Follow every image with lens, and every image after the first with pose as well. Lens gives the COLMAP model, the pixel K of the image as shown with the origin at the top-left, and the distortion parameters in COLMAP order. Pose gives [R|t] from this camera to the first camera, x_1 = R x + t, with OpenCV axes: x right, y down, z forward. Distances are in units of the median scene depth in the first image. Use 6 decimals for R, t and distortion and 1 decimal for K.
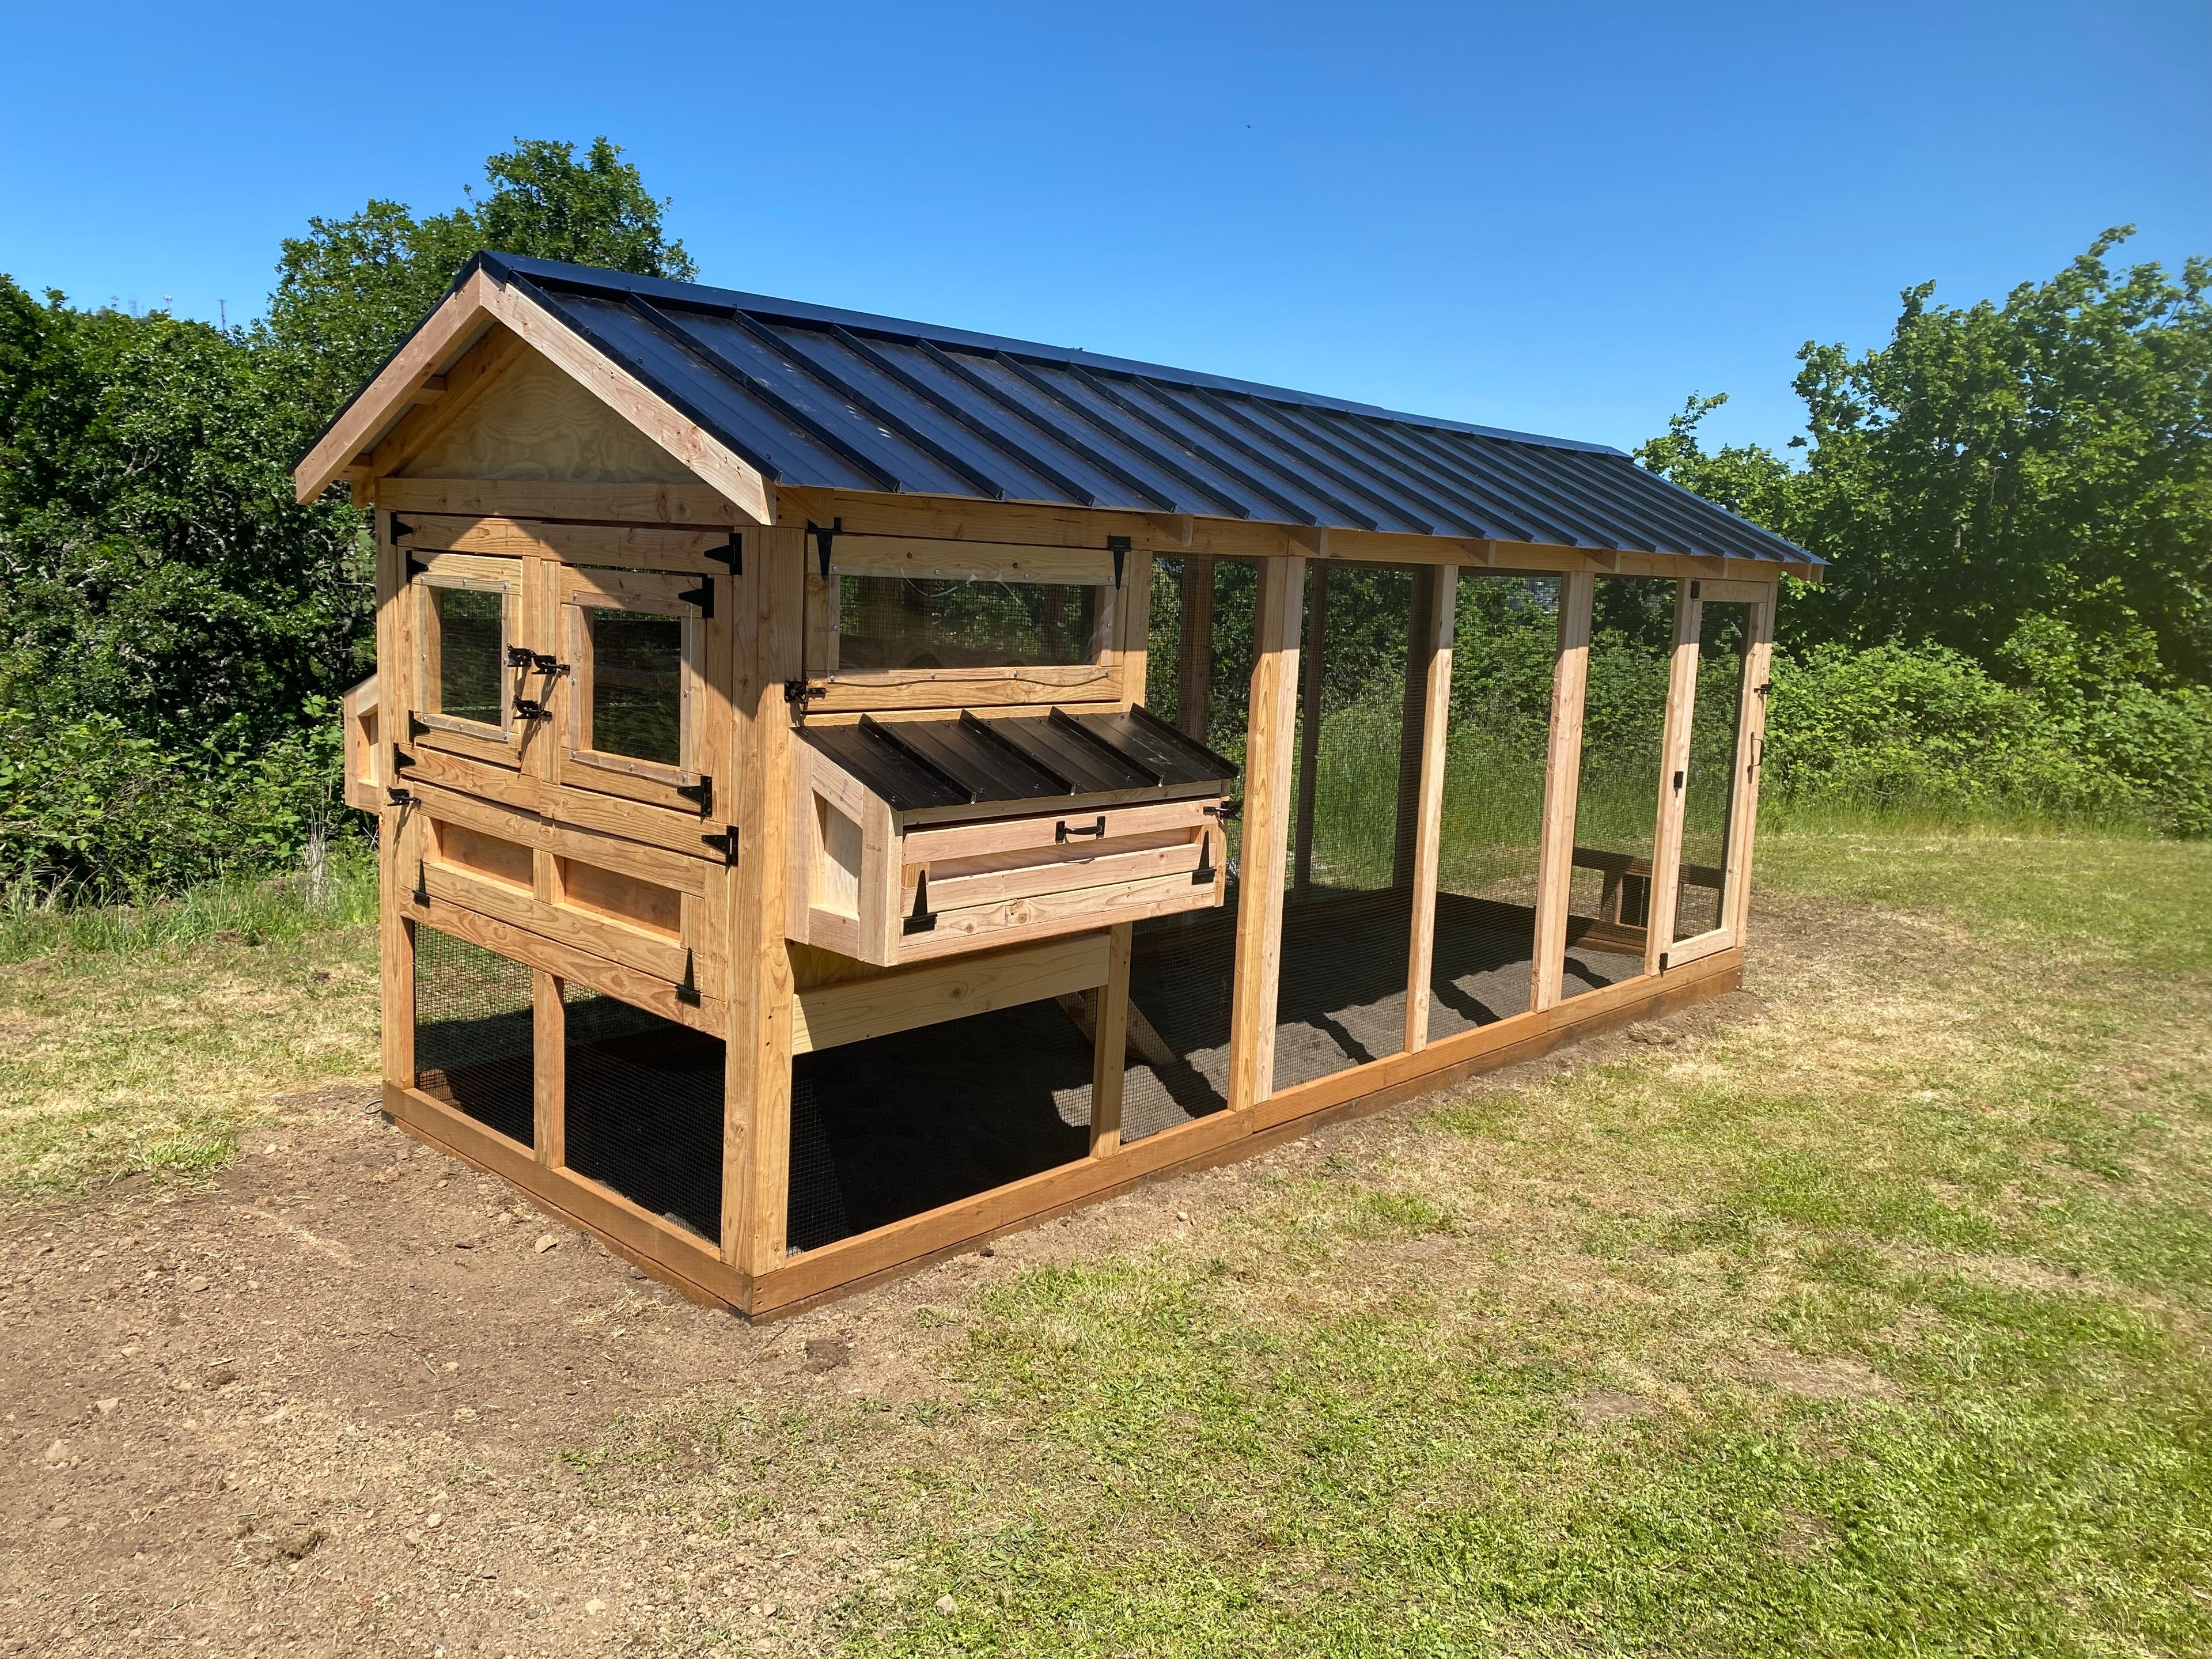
lens RADIAL K [[1680.7, 0, 1111.4], [0, 1680.7, 824.0], [0, 0, 1]] dist [0.024295, -0.016447]
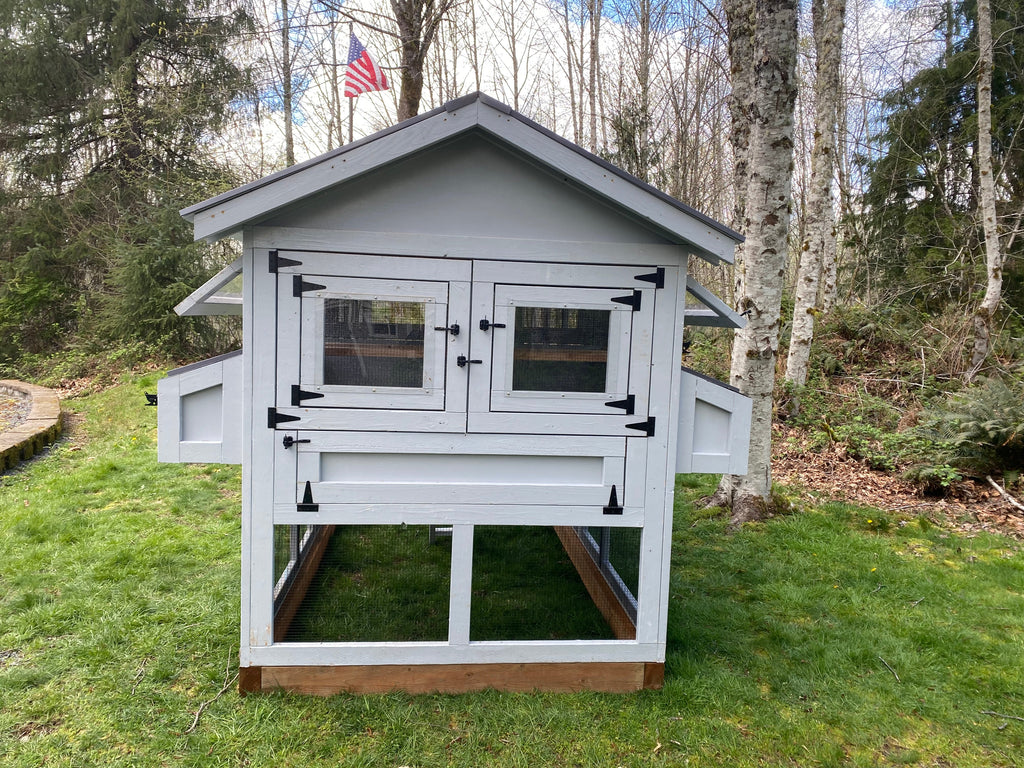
lens RADIAL K [[777.4, 0, 508.2], [0, 777.4, 380.1], [0, 0, 1]] dist [0.025418, -0.018539]
pose [[0.671002, -0.092893, 0.735613, -0.909124], [0.115534, 0.993102, 0.020023, -0.071890], [-0.732399, 0.071553, 0.677106, 0.456121]]
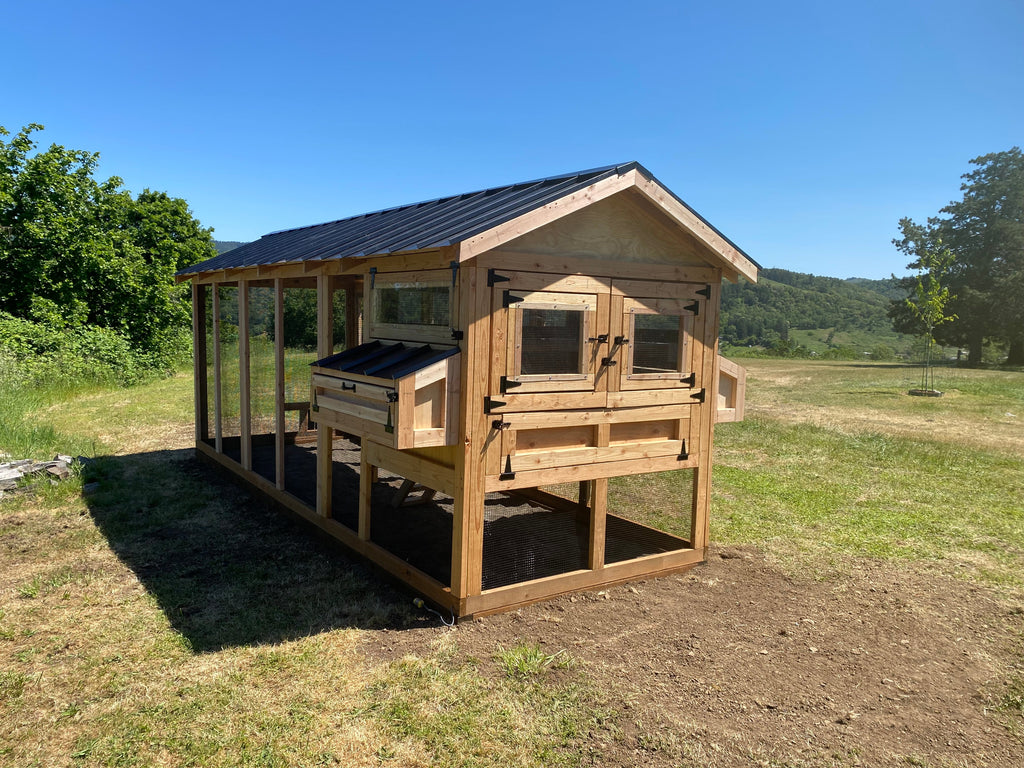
lens RADIAL K [[777.4, 0, 508.2], [0, 777.4, 380.1], [0, 0, 1]] dist [0.025418, -0.018539]
pose [[0.221799, -0.115401, 0.968239, -1.414630], [0.141785, 0.986236, 0.085067, -0.154102], [-0.964729, 0.118414, 0.235109, 0.911636]]
